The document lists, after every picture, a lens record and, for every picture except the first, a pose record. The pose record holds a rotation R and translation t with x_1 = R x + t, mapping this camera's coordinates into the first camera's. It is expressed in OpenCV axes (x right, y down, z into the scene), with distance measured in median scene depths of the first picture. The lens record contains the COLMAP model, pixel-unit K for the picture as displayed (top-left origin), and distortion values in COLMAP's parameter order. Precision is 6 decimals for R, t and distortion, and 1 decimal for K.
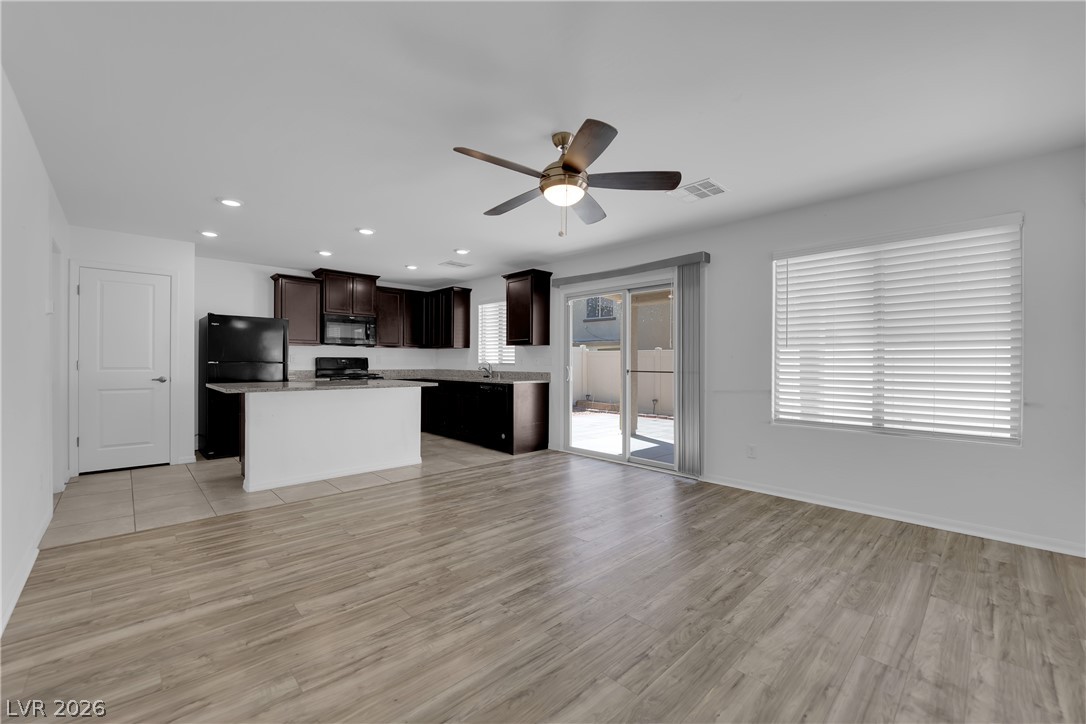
lens RADIAL K [[438.4, 0, 539.1], [0, 438.4, 363.4], [0, 0, 1]] dist [-0.005808, -0.006836]
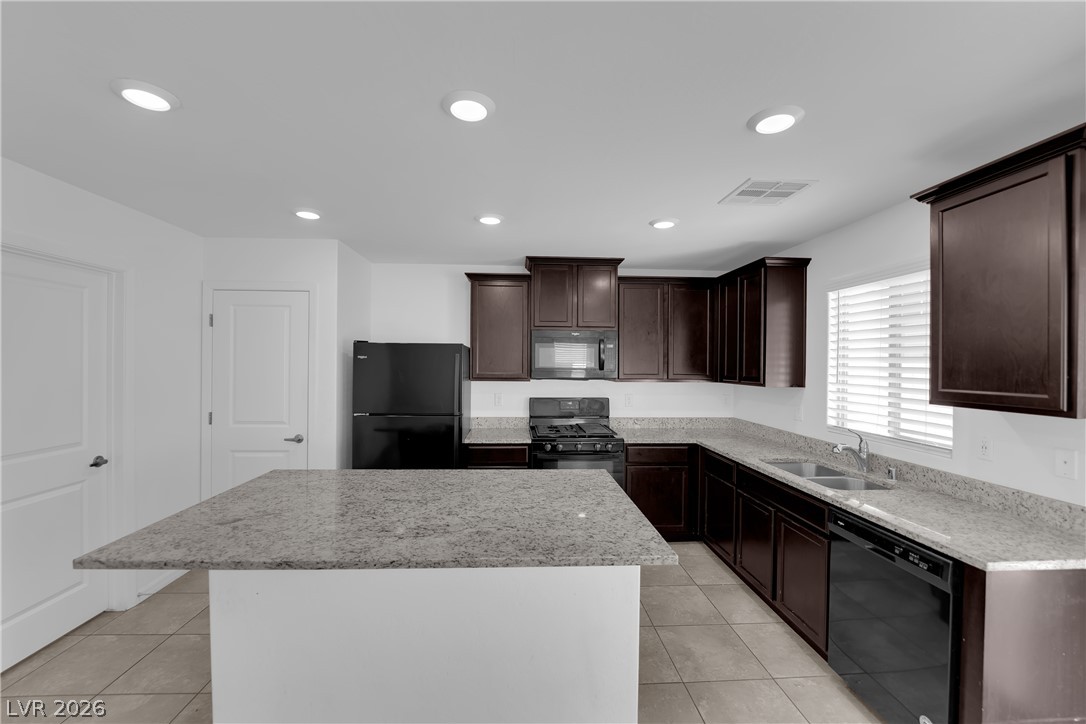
lens RADIAL K [[438.4, 0, 539.1], [0, 438.4, 363.4], [0, 0, 1]] dist [-0.005808, -0.006836]
pose [[0.758853, 0.005122, -0.651242, -0.172827], [-0.007891, 0.999968, -0.001331, -0.139283], [0.651214, 0.006149, 0.758869, 1.137367]]
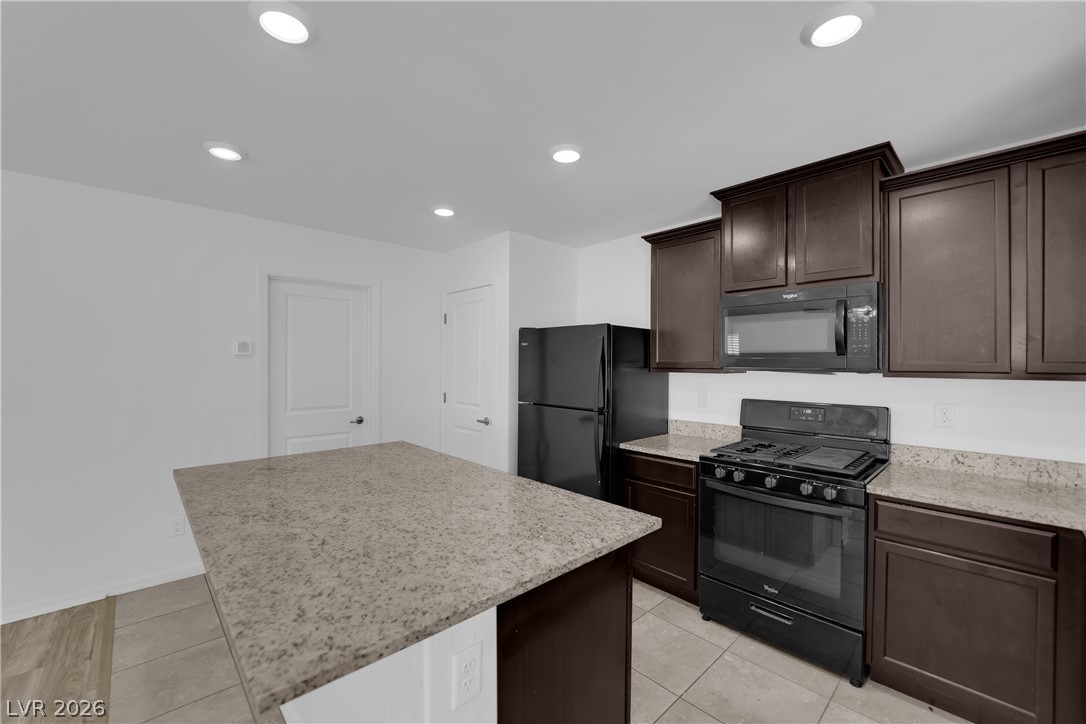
lens RADIAL K [[438.4, 0, 539.1], [0, 438.4, 363.4], [0, 0, 1]] dist [-0.005808, -0.006836]
pose [[-0.013098, -0.000296, -0.999914, -0.145820], [-0.007097, 0.999975, -0.000203, -0.104605], [0.999889, 0.007094, -0.013099, 1.754552]]
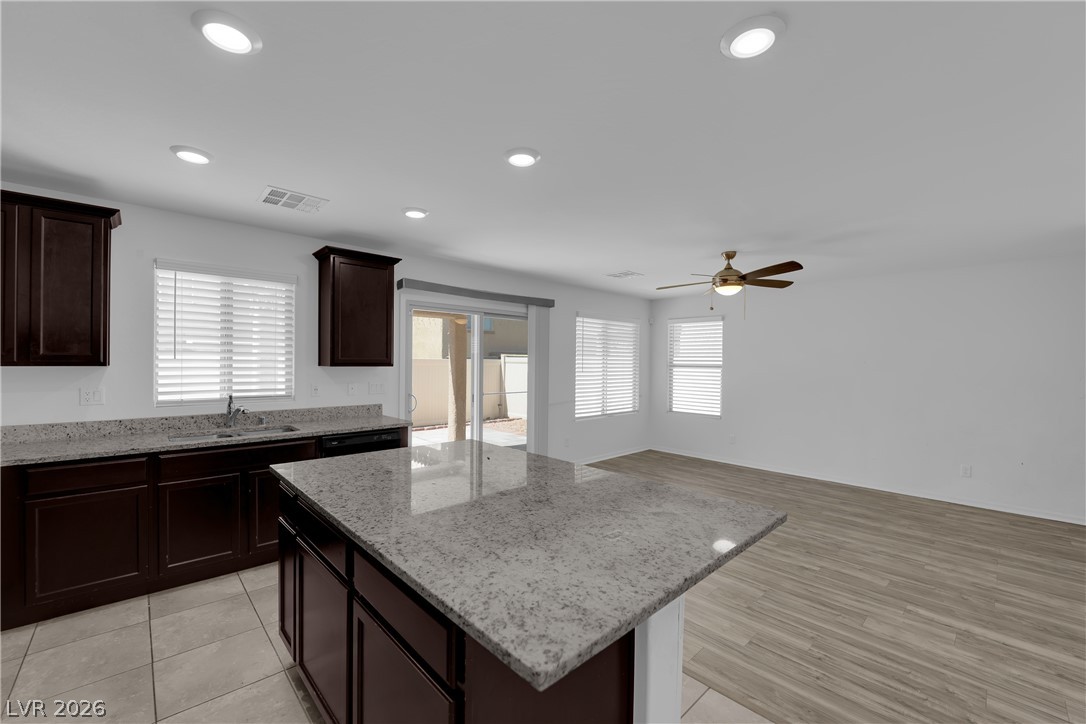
lens RADIAL K [[439.1, 0, 537.4], [0, 439.1, 360.9], [0, 0, 1]] dist [-0.018253, -0.000237]
pose [[0.015201, -0.002947, 0.999880, -1.340628], [-0.006626, 0.999973, 0.003048, -0.105647], [-0.999862, -0.006671, 0.015181, 1.443042]]
